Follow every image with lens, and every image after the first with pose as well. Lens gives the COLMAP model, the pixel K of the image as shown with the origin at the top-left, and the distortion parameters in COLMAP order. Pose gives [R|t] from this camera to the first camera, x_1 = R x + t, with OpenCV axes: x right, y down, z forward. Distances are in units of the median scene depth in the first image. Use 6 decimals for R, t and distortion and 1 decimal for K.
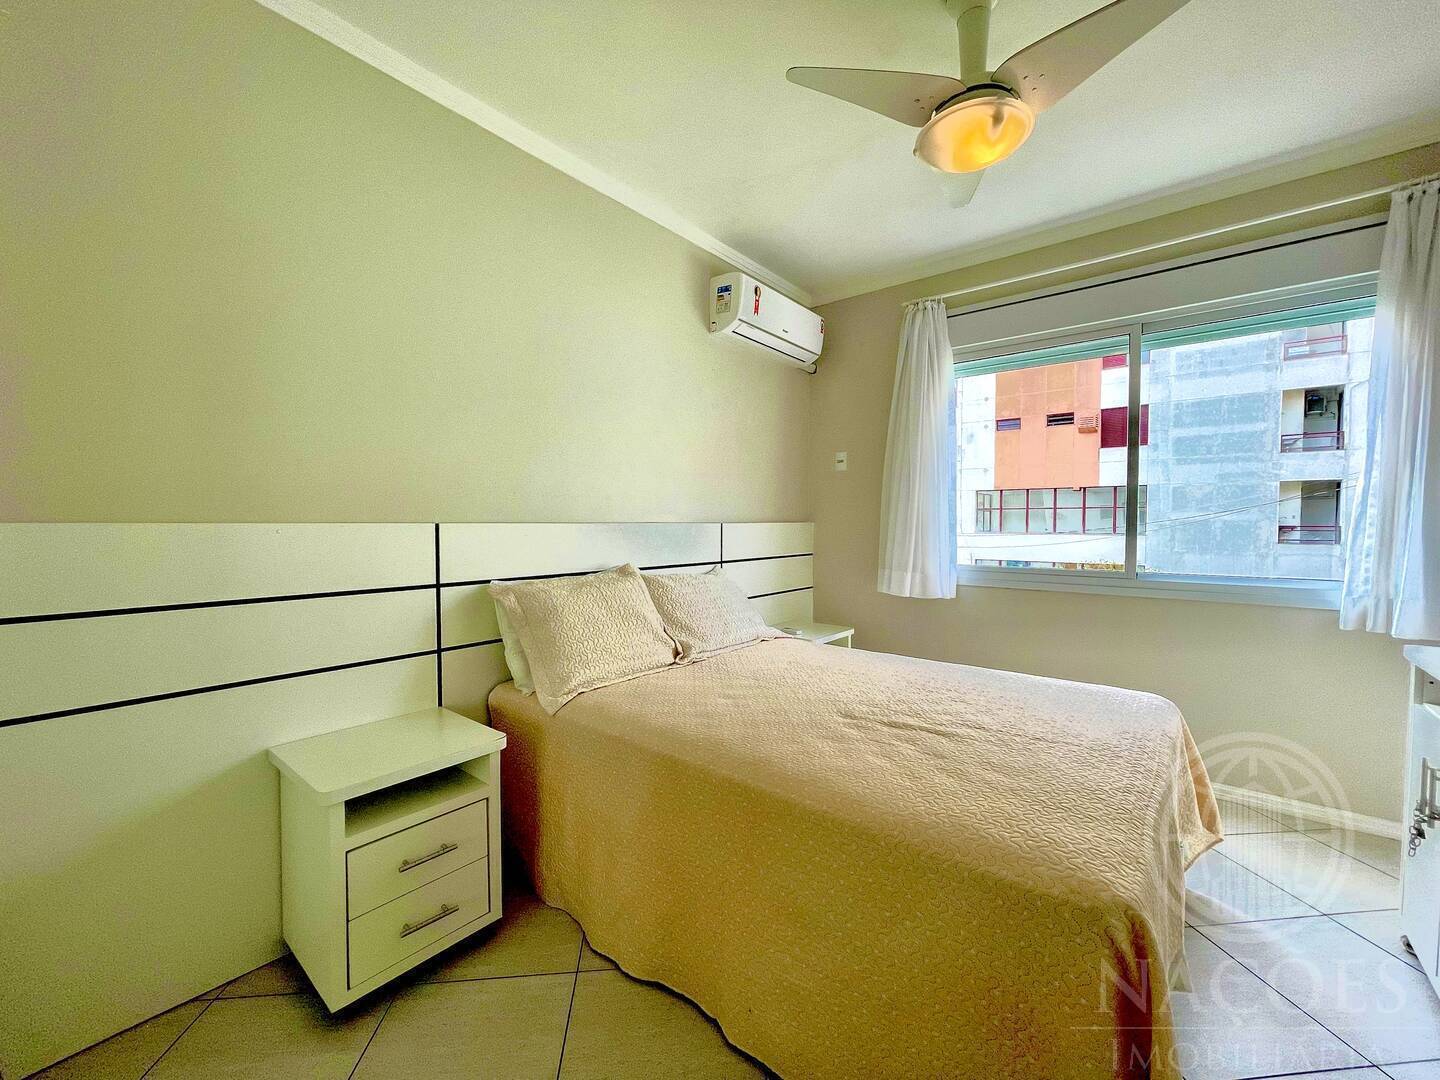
lens RADIAL K [[569.3, 0, 721.4], [0, 569.3, 534.4], [0, 0, 1]] dist [-0.000673, -0.000145]
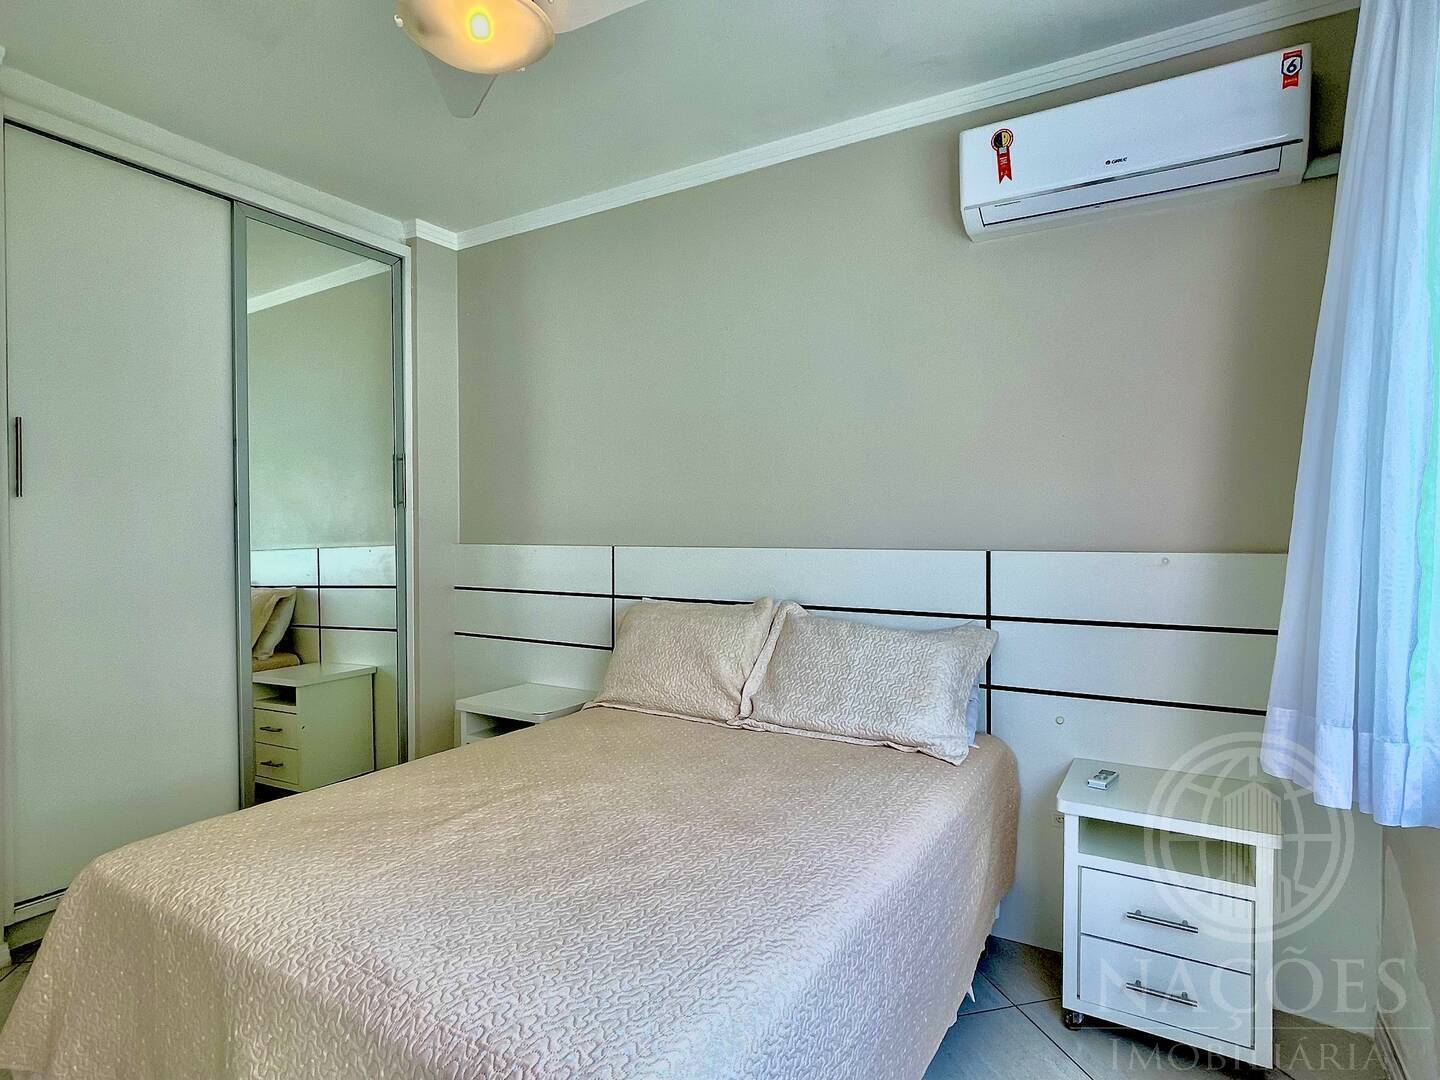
lens RADIAL K [[758.0, 0, 717.7], [0, 758.0, 545.3], [0, 0, 1]] dist [0.000609, 0.000126]
pose [[0.123689, 0.015168, -0.992205, 1.193606], [-0.040260, 0.999137, 0.010255, -0.048988], [0.991504, 0.038678, 0.124193, 1.016639]]
